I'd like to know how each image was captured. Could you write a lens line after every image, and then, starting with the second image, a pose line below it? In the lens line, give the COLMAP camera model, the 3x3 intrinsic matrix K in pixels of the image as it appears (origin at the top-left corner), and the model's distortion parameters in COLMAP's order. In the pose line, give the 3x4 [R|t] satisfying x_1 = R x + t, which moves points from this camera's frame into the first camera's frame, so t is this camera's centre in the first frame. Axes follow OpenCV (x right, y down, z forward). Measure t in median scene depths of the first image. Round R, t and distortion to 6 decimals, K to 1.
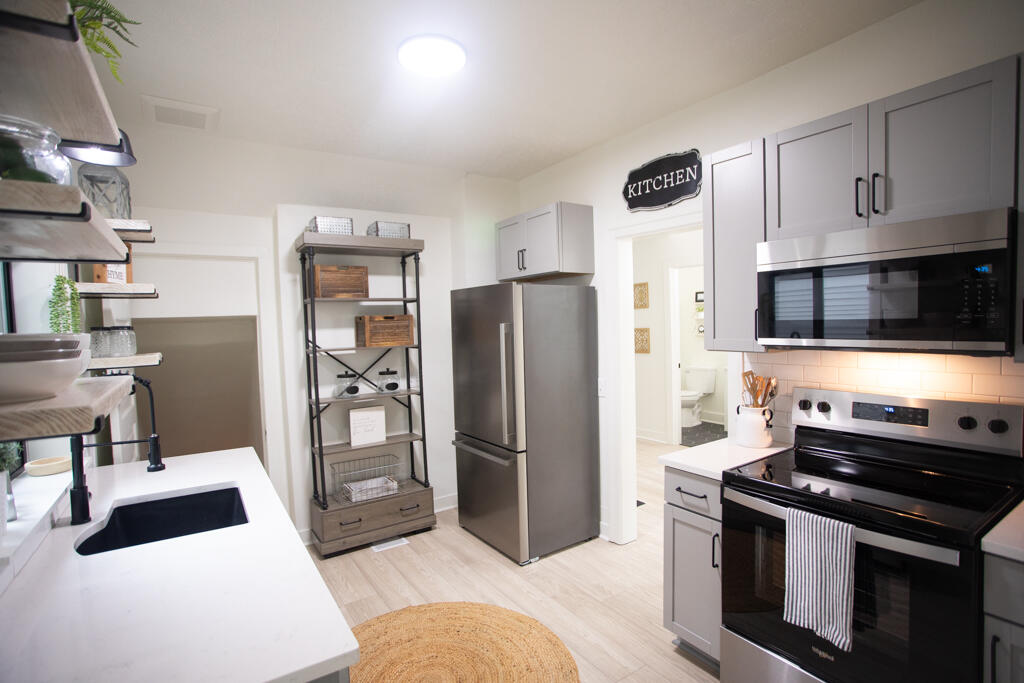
lens RADIAL K [[494.6, 0, 516.6], [0, 494.6, 343.0], [0, 0, 1]] dist [-0.076743, 0.036132]
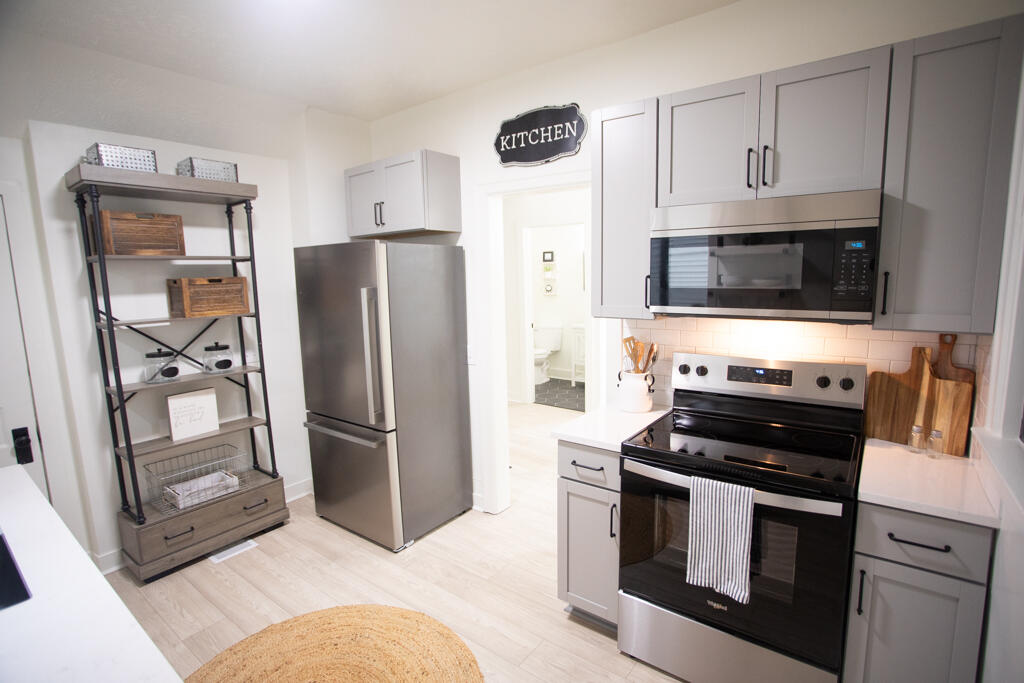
lens RADIAL K [[494.6, 0, 516.6], [0, 494.6, 343.0], [0, 0, 1]] dist [-0.076743, 0.036132]
pose [[0.945839, -0.037080, 0.322511, -0.056206], [0.008821, 0.996024, 0.088647, -0.017005], [-0.324515, -0.081001, 0.942406, 0.093200]]
